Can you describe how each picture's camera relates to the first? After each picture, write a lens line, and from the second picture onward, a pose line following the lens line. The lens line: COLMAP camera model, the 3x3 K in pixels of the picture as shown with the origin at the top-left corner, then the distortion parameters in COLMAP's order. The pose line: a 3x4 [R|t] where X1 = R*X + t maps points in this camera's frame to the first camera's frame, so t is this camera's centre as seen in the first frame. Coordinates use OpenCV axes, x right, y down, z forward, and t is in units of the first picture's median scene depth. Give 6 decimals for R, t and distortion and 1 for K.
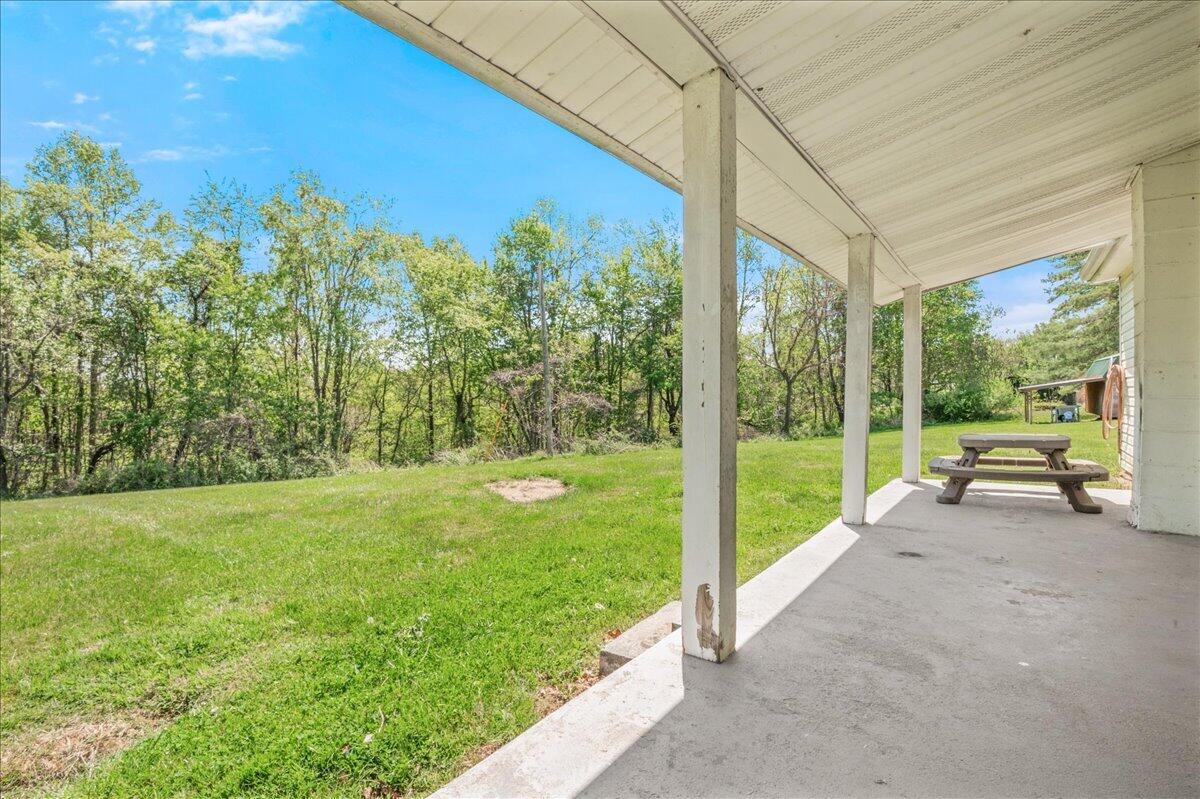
lens RADIAL K [[569.5, 0, 597.9], [0, 569.5, 408.2], [0, 0, 1]] dist [-0.002579, -0.012892]
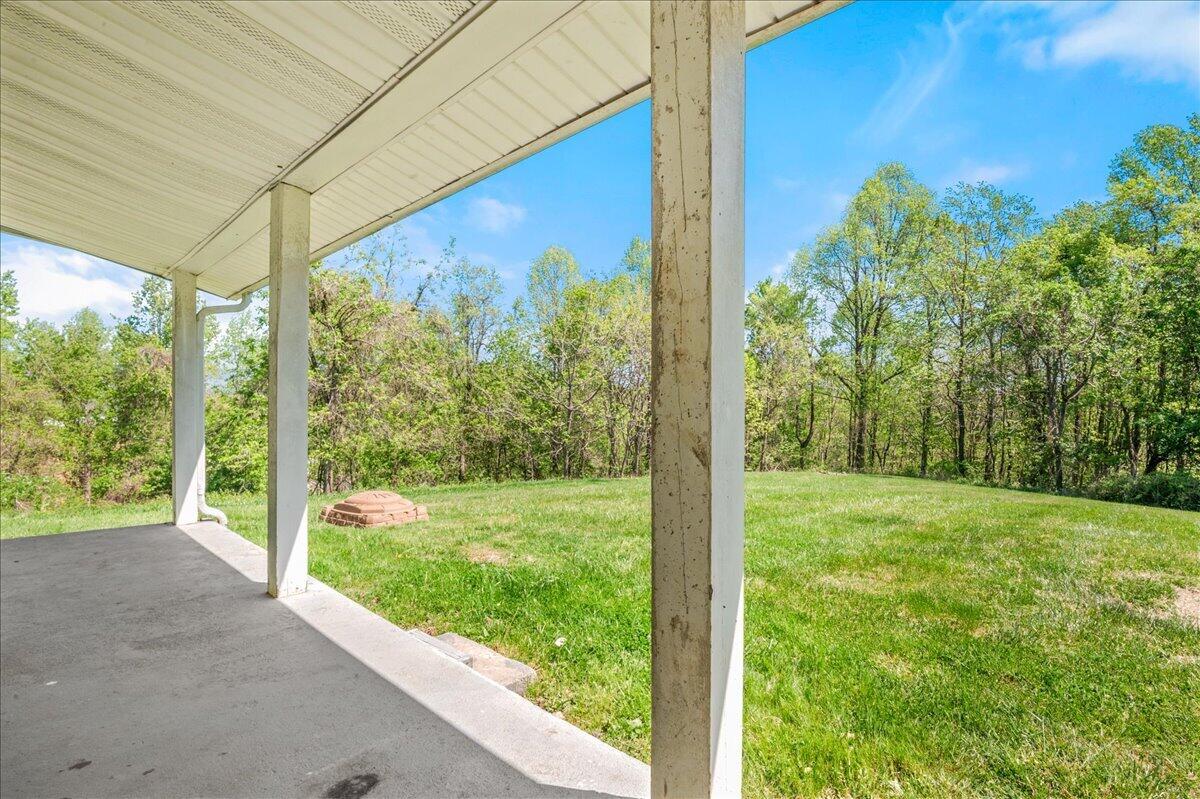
lens RADIAL K [[569.5, 0, 597.9], [0, 569.5, 408.2], [0, 0, 1]] dist [-0.002579, -0.012892]
pose [[-0.135962, 0.013149, -0.990627, 1.249794], [-0.015541, 0.999761, 0.015404, -0.054952], [0.990592, 0.017490, -0.135725, 1.633534]]
